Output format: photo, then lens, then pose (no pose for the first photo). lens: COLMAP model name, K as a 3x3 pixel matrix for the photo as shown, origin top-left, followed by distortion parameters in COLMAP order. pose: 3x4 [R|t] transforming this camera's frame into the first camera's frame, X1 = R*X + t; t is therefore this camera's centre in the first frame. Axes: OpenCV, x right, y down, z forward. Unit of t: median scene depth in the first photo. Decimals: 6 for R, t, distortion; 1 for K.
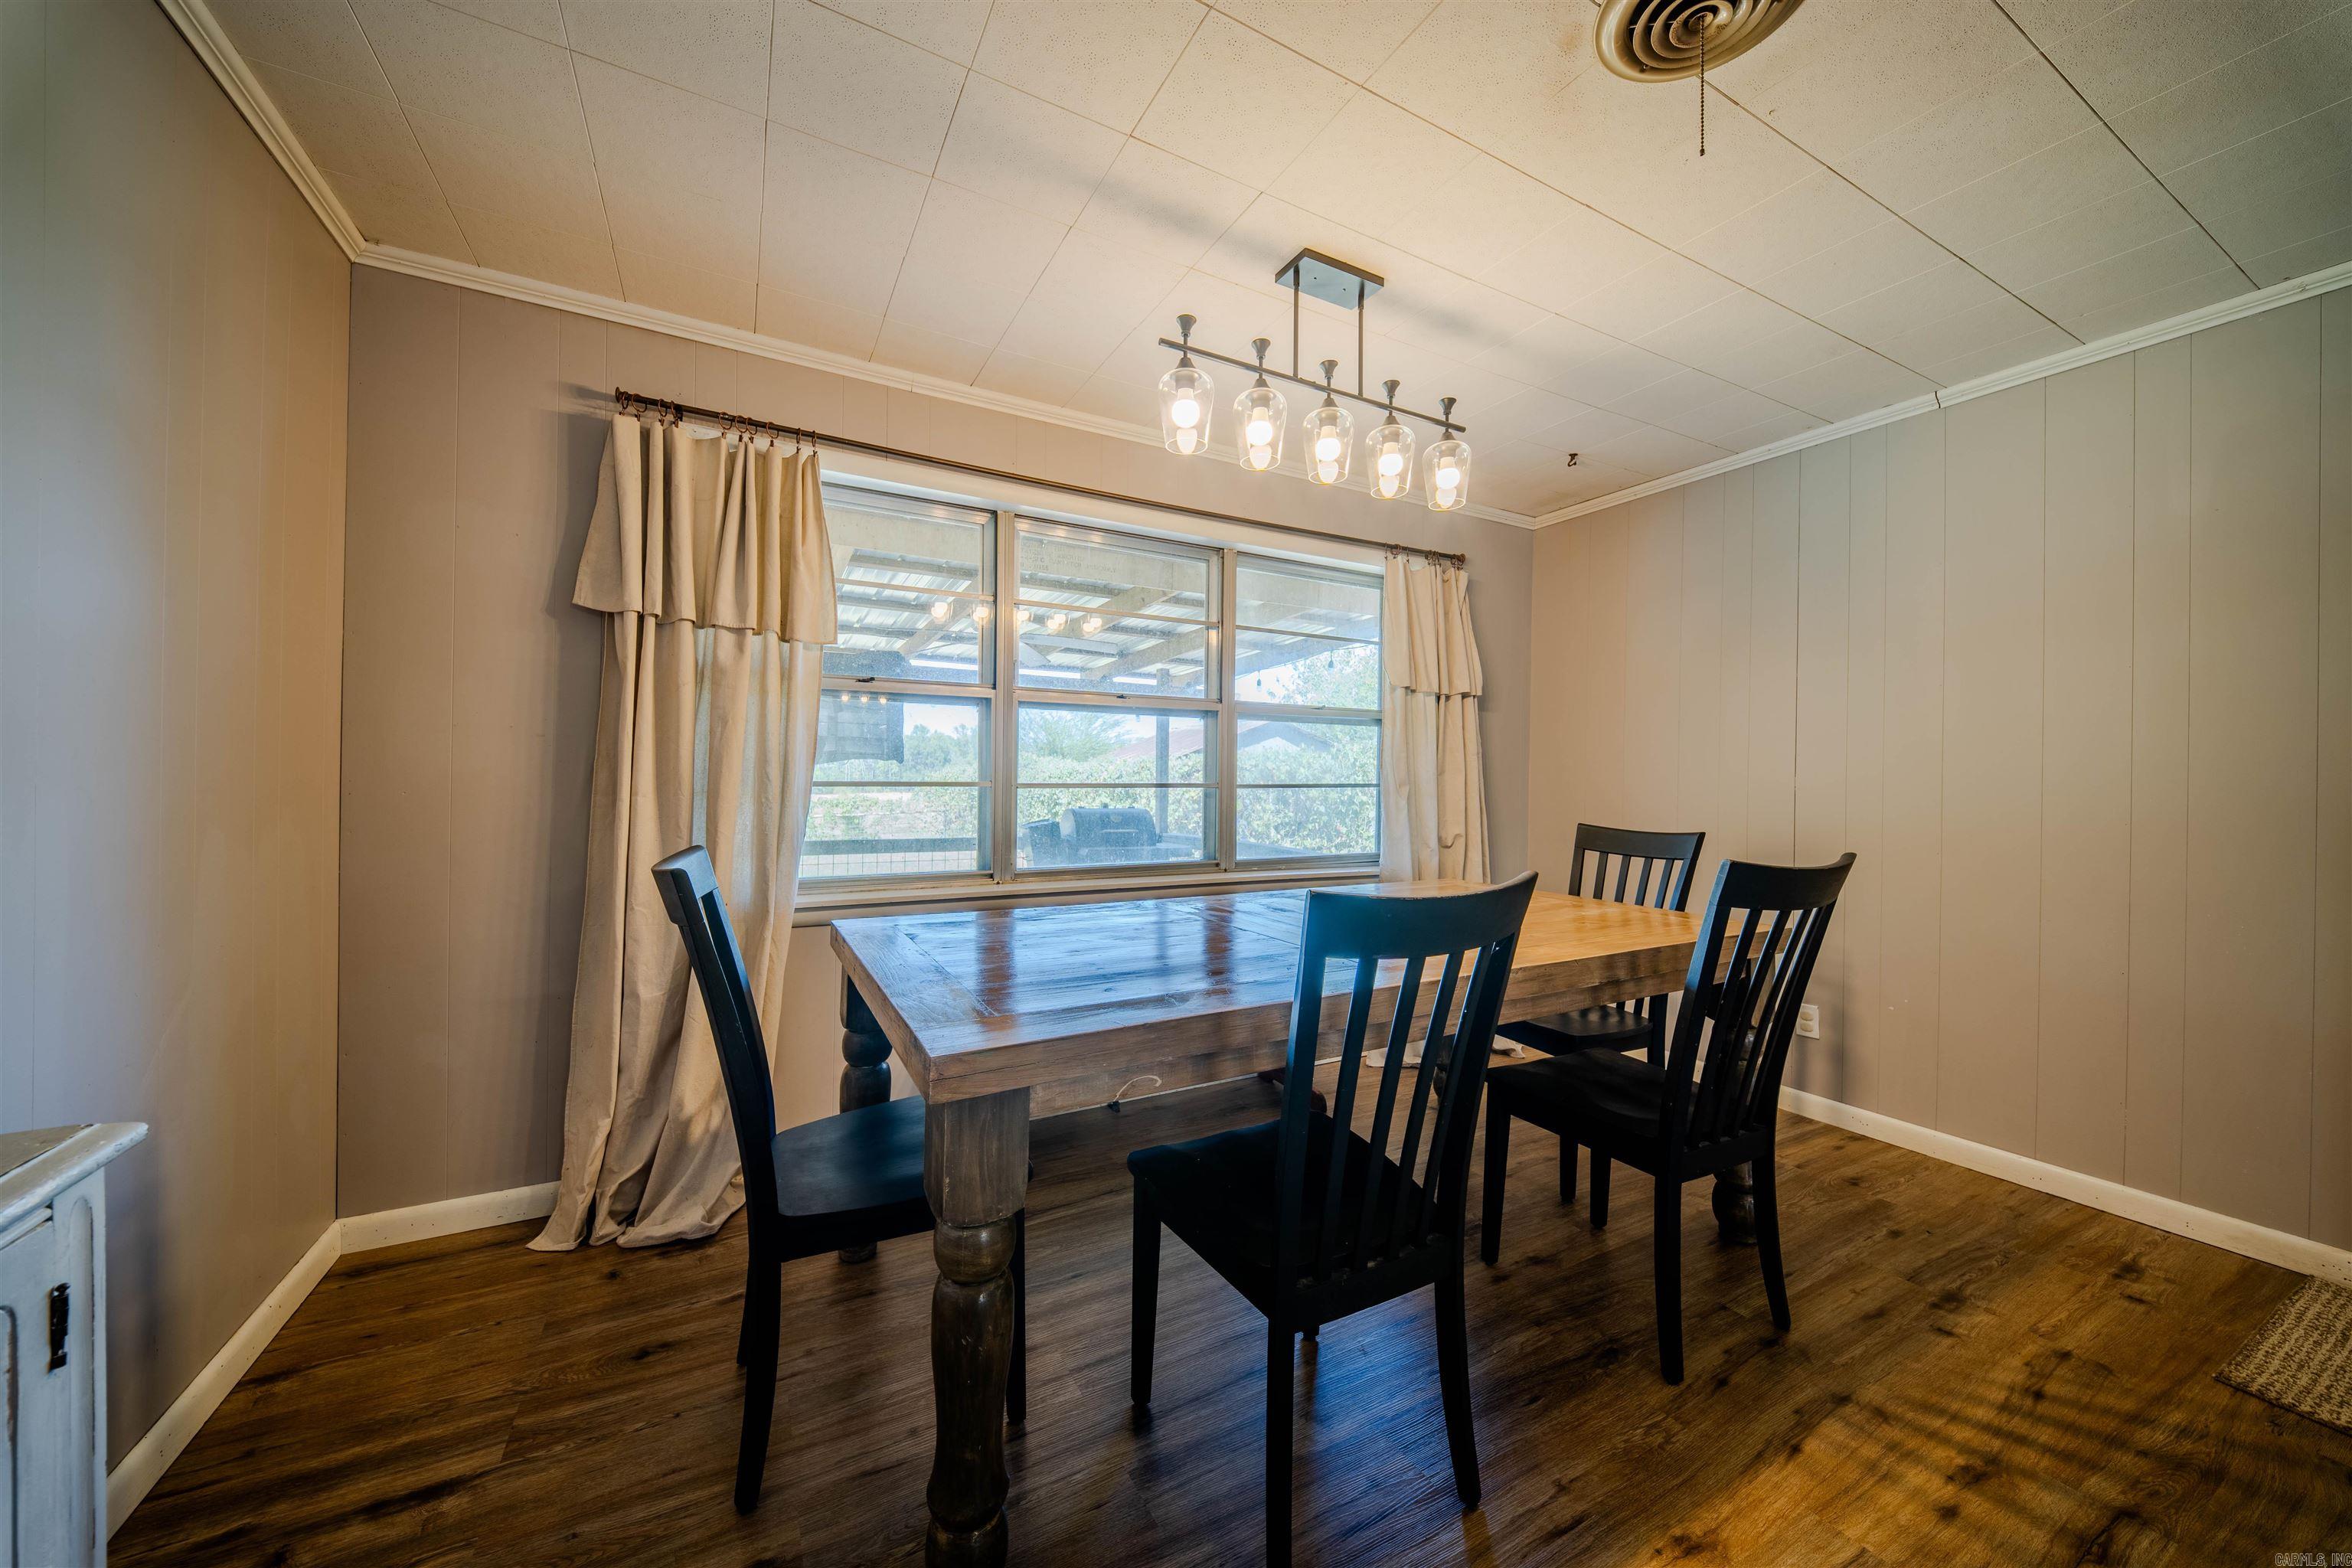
lens RADIAL K [[822.7, 0, 1178.3], [0, 822.7, 781.6], [0, 0, 1]] dist [-0.002776, -0.000143]
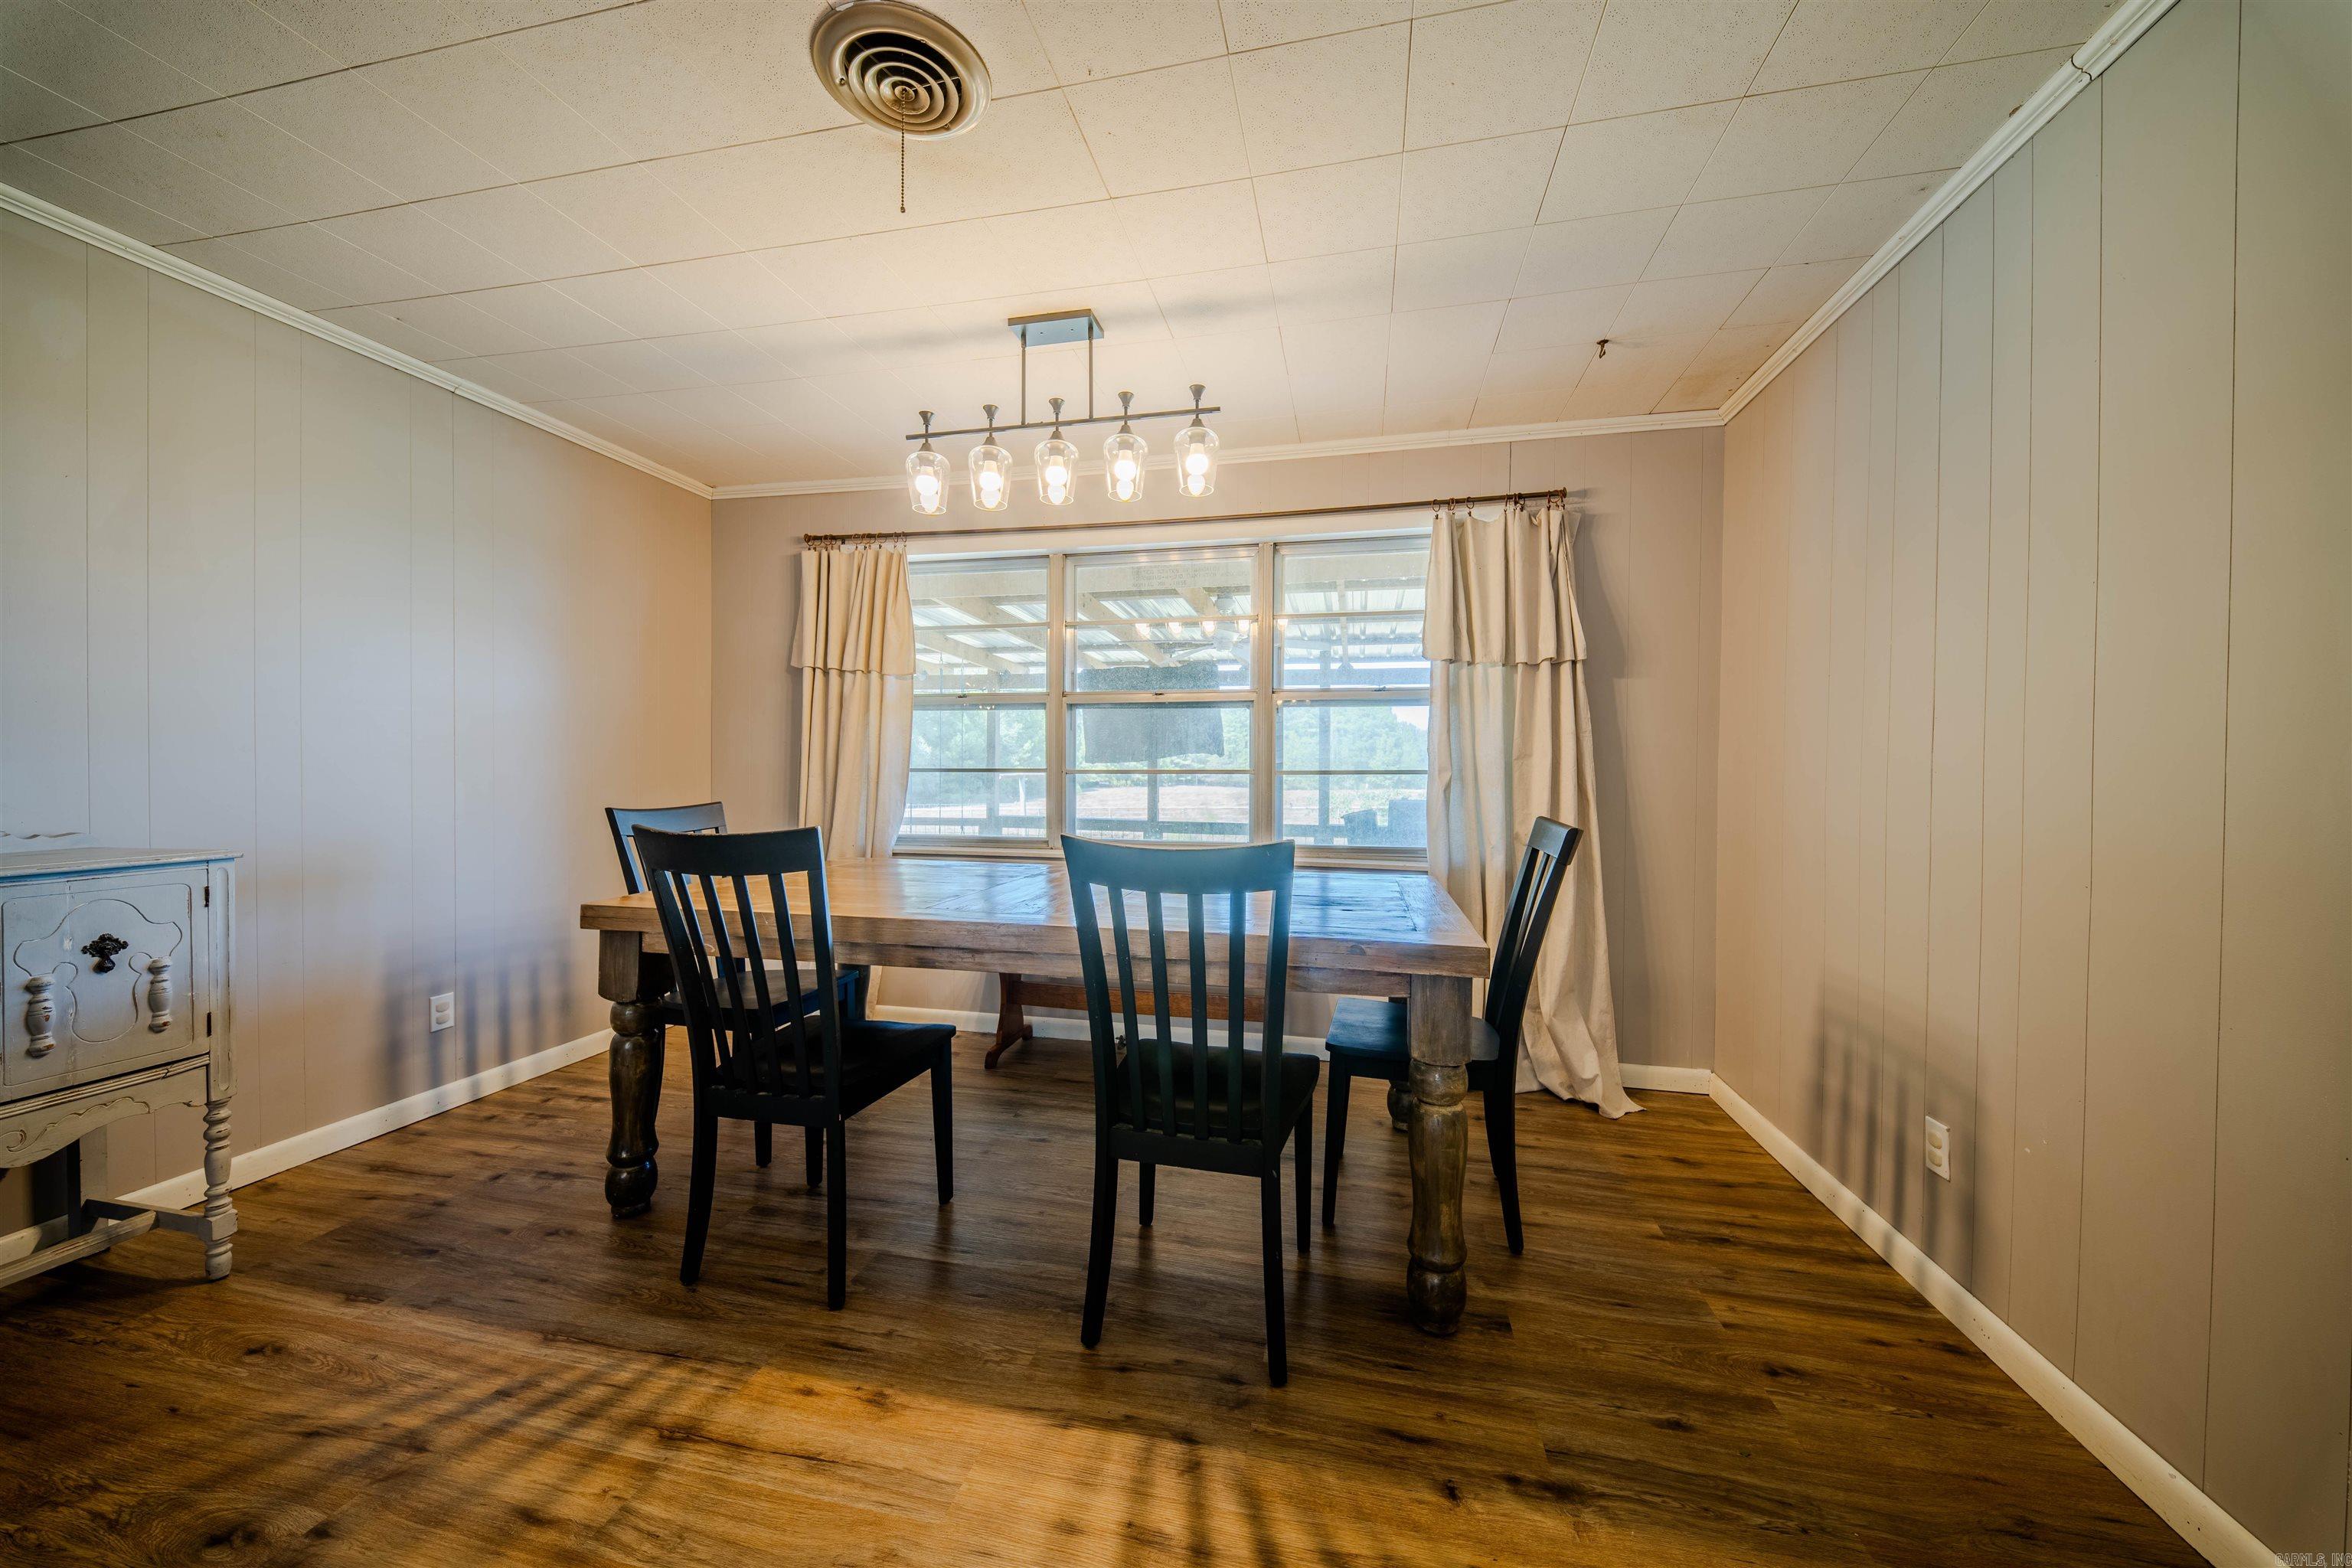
lens RADIAL K [[822.7, 0, 1190.7], [0, 822.7, 787.2], [0, 0, 1]] dist [-0.002776, -0.000143]
pose [[0.761512, 0.008626, -0.648093, 1.001067], [0.003347, 0.999846, 0.017241, 0.008255], [0.648142, -0.015298, 0.761366, 0.227864]]
